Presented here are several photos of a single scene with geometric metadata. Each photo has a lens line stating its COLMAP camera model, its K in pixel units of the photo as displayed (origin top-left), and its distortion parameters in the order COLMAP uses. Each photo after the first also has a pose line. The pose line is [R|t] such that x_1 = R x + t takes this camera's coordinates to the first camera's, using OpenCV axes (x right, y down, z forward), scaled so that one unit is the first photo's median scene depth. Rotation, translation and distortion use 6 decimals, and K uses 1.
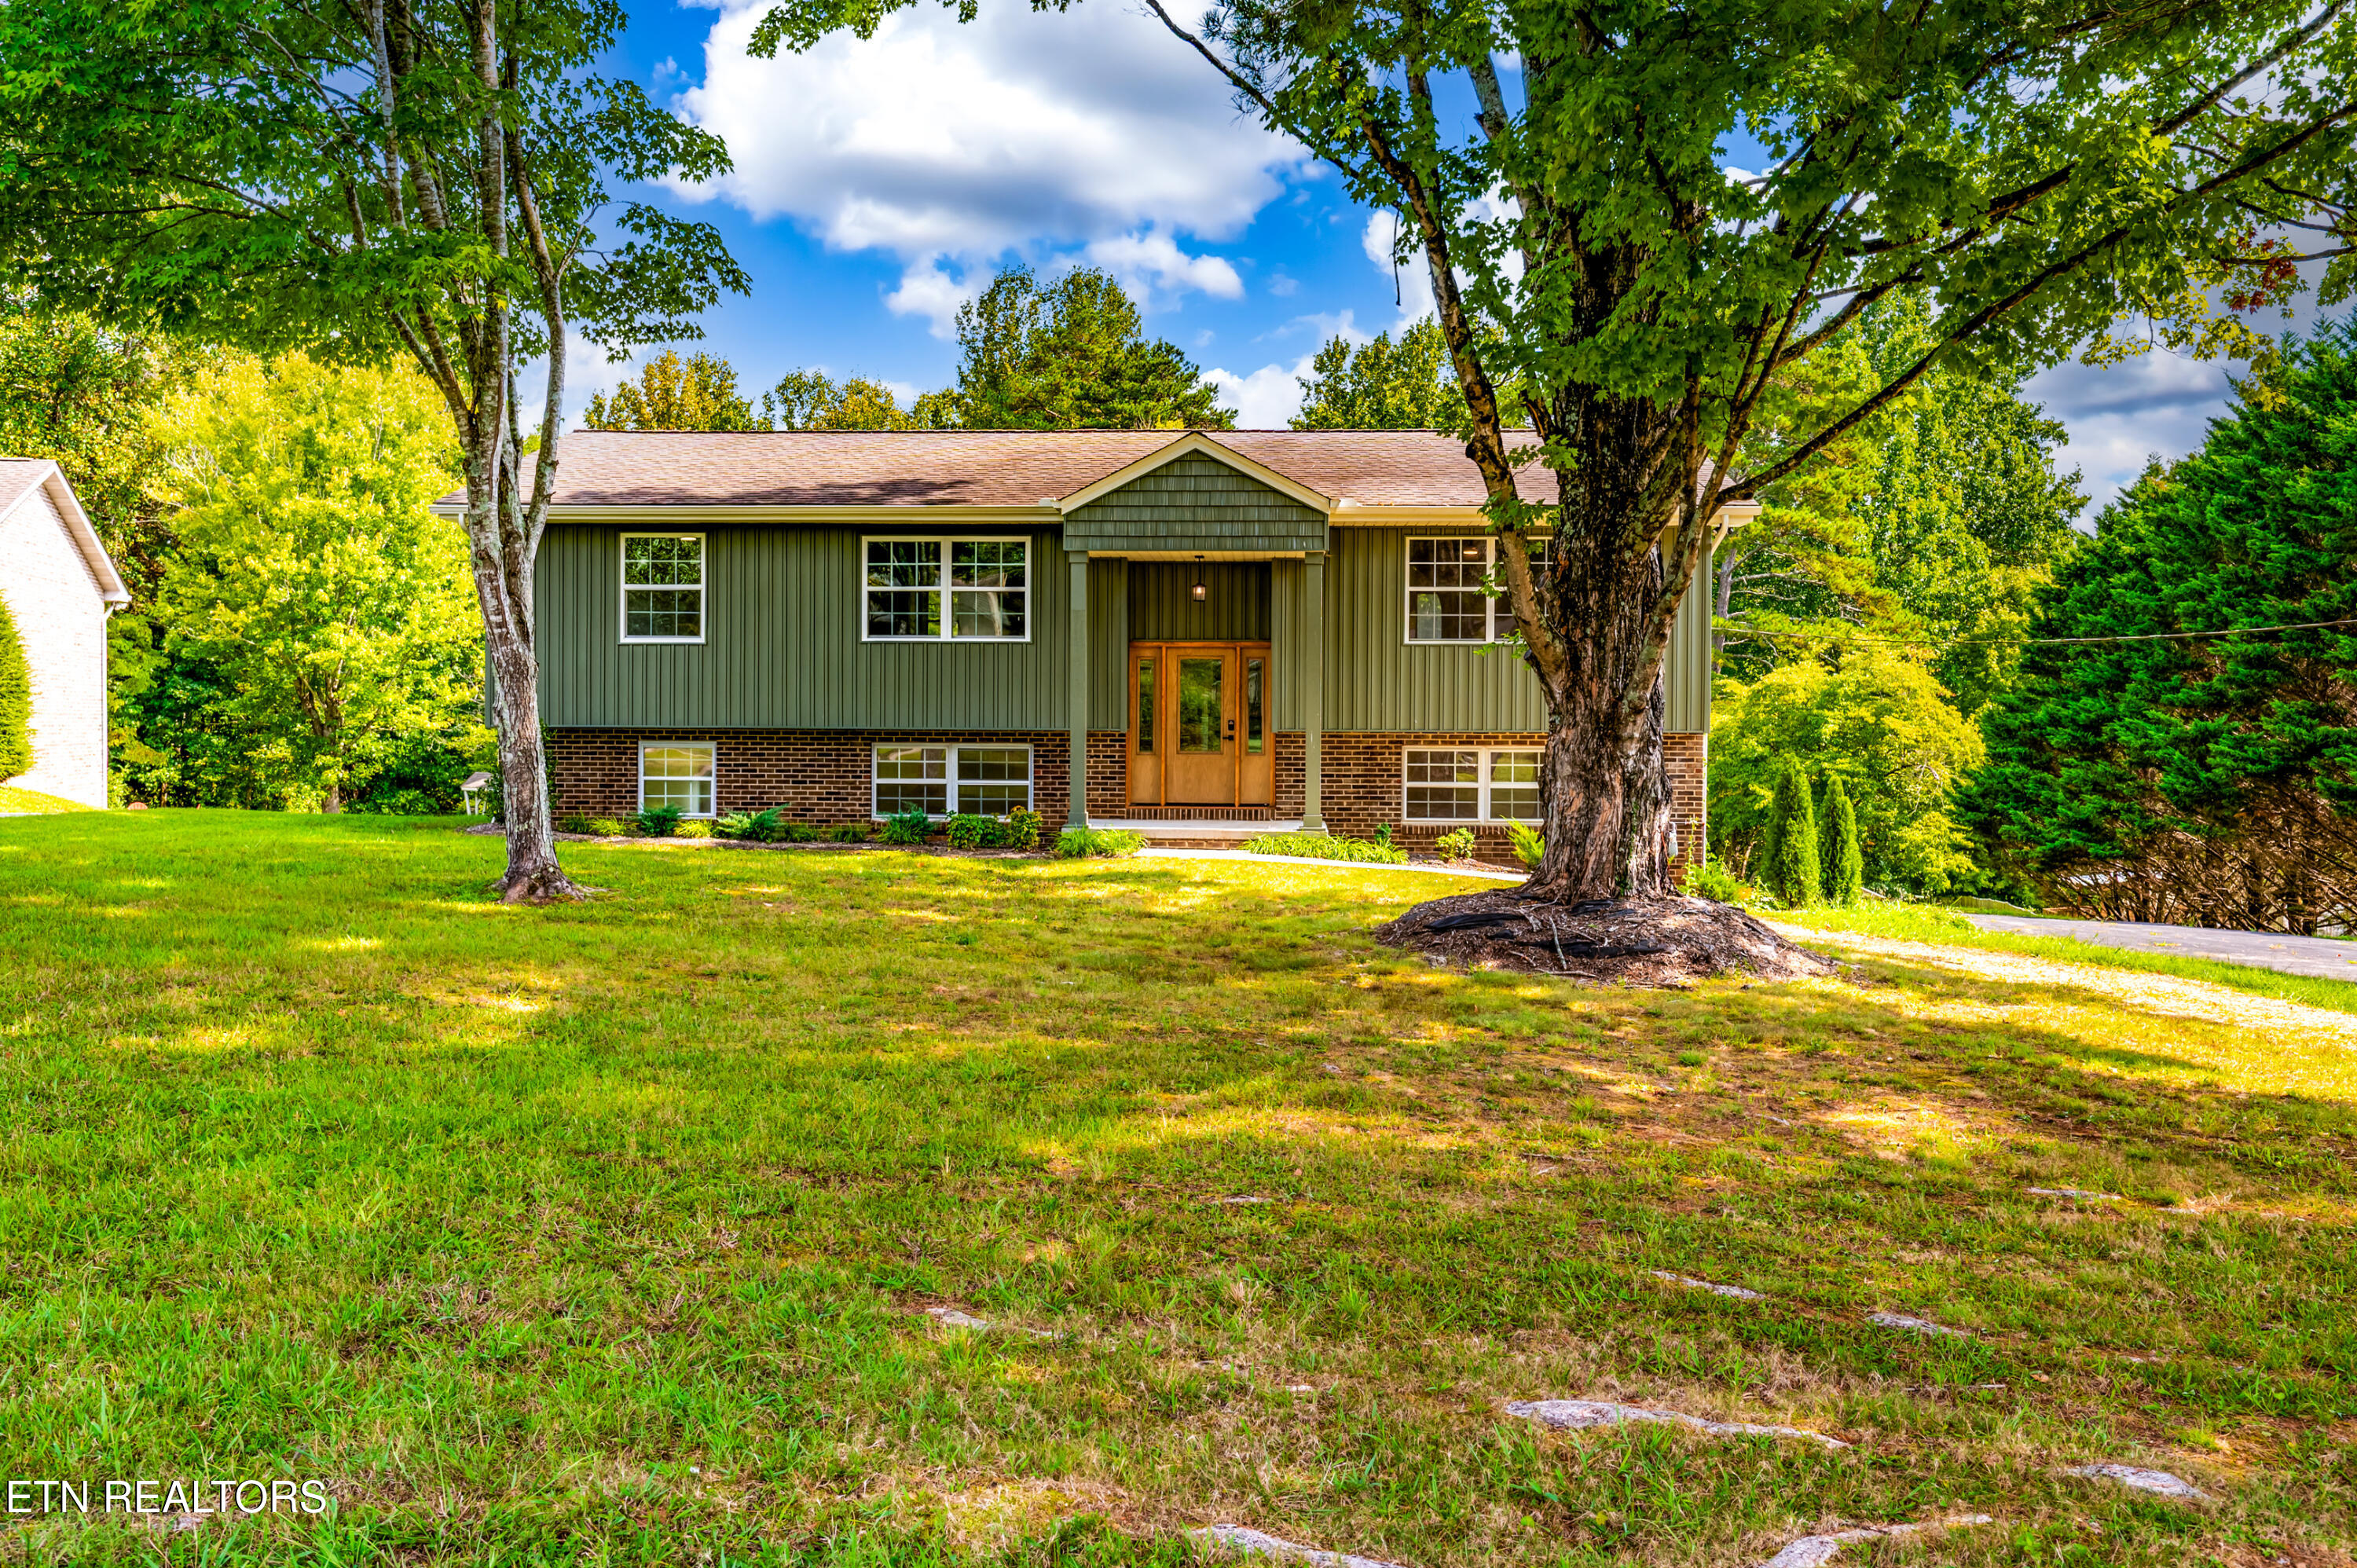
lens RADIAL K [[1906.8, 0, 1160.3], [0, 1906.8, 868.8], [0, 0, 1]] dist [-0.005029, -0.003110]
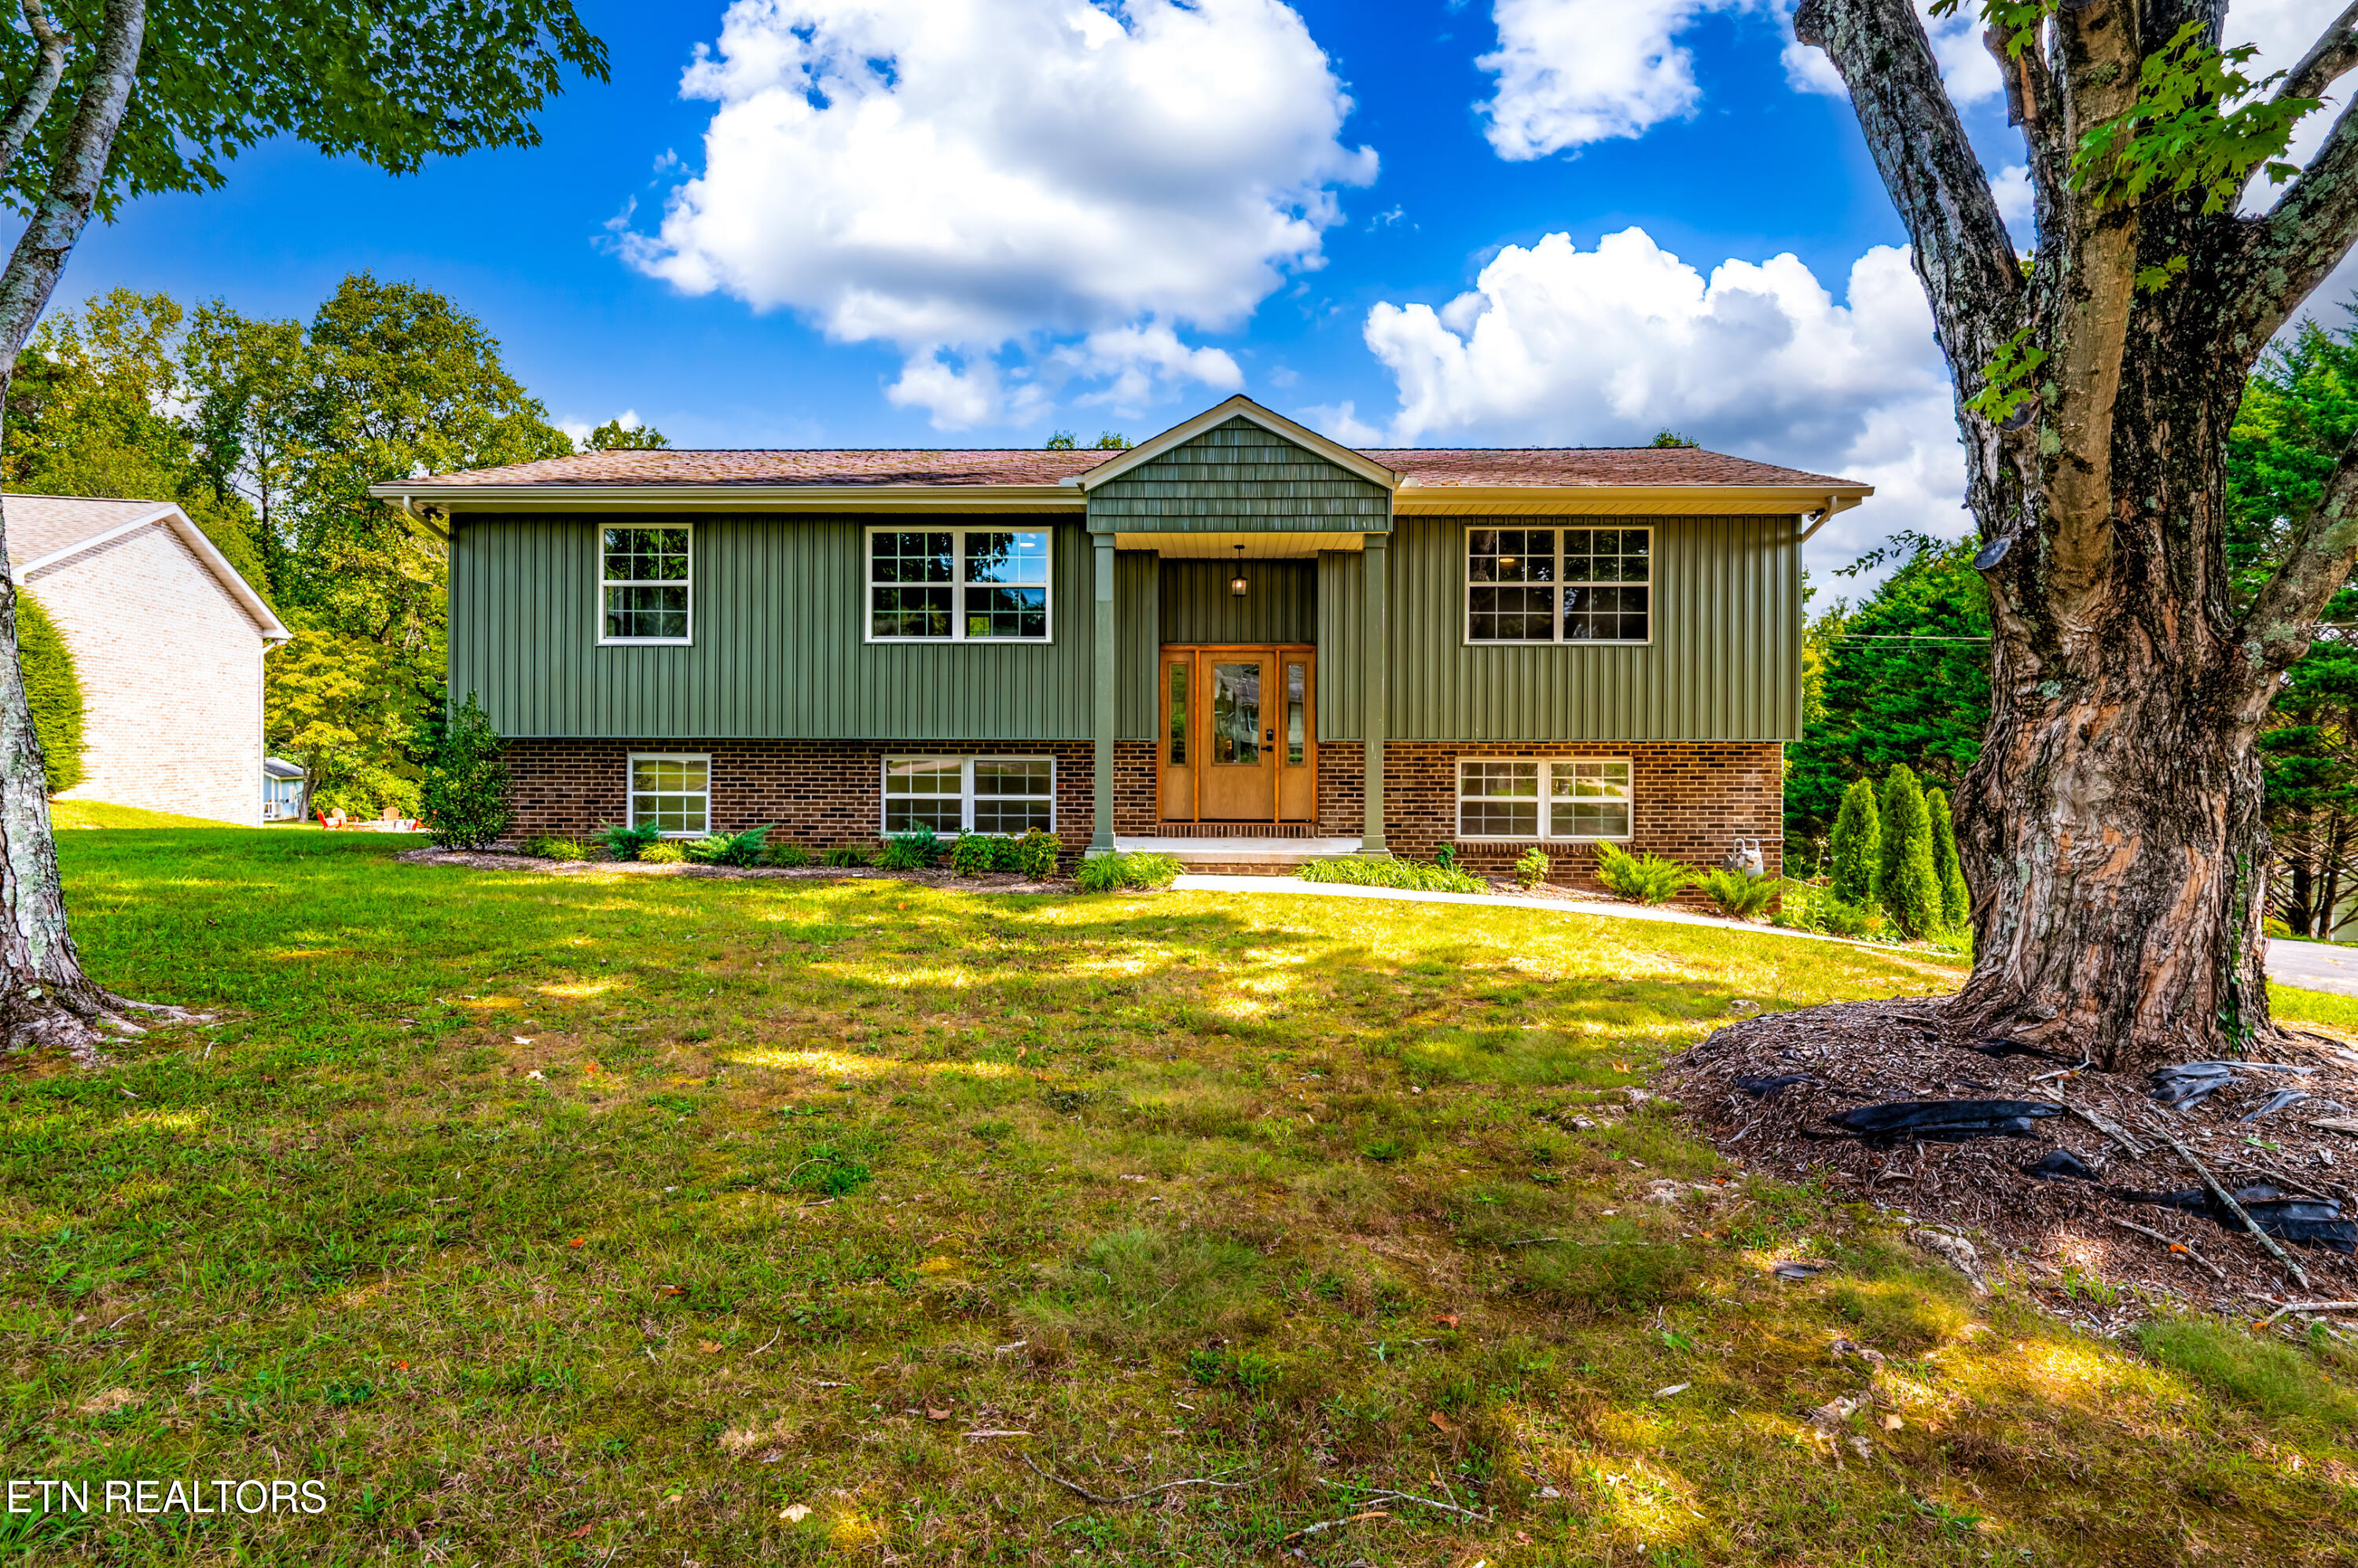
lens RADIAL K [[1233.3, 0, 1179.0], [0, 1233.3, 784.0], [0, 0, 1]] dist [0.000395, -0.000044]
pose [[0.999900, -0.002095, 0.013992, -0.015819], [0.002769, 0.998826, -0.048366, -0.023236], [-0.013875, 0.048400, 0.998732, 0.413296]]
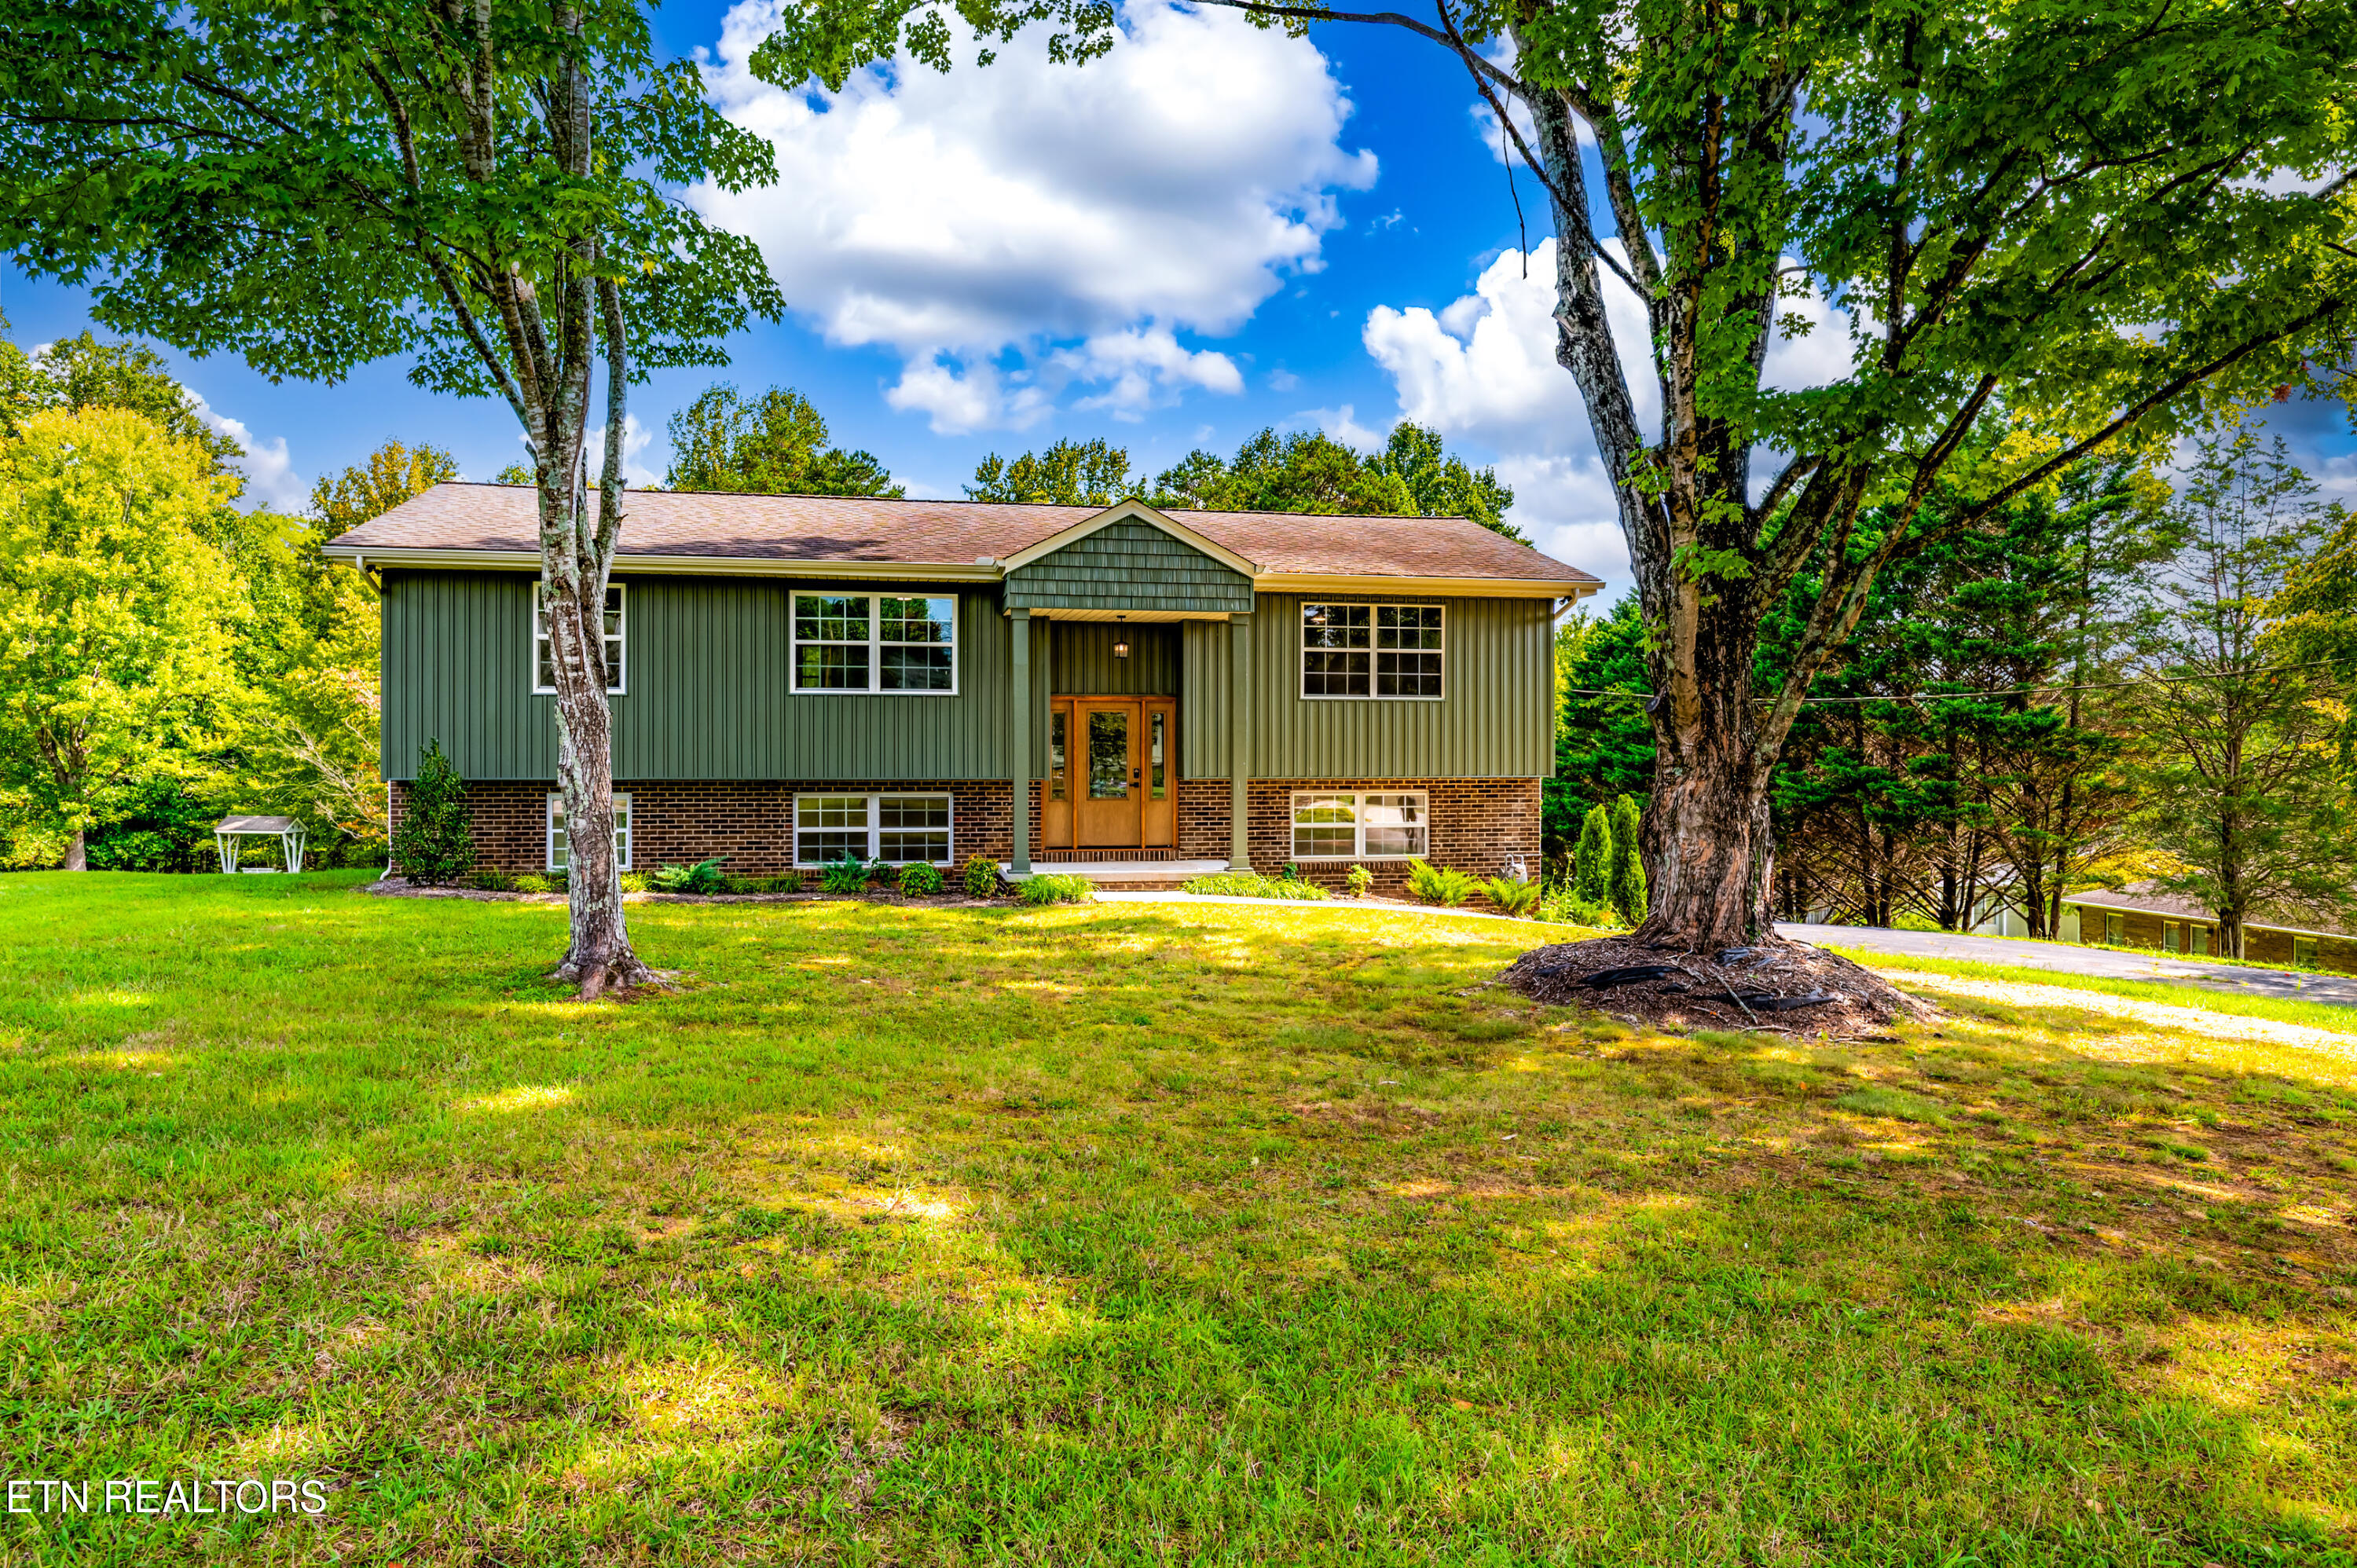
lens RADIAL K [[1496.7, 0, 1186.2], [0, 1496.7, 838.5], [0, 0, 1]] dist [-0.001792, 0.000018]
pose [[0.969368, -0.017497, 0.244990, -0.147803], [0.023949, 0.999440, -0.023383, -0.018297], [-0.244443, 0.028534, 0.969244, 0.176477]]
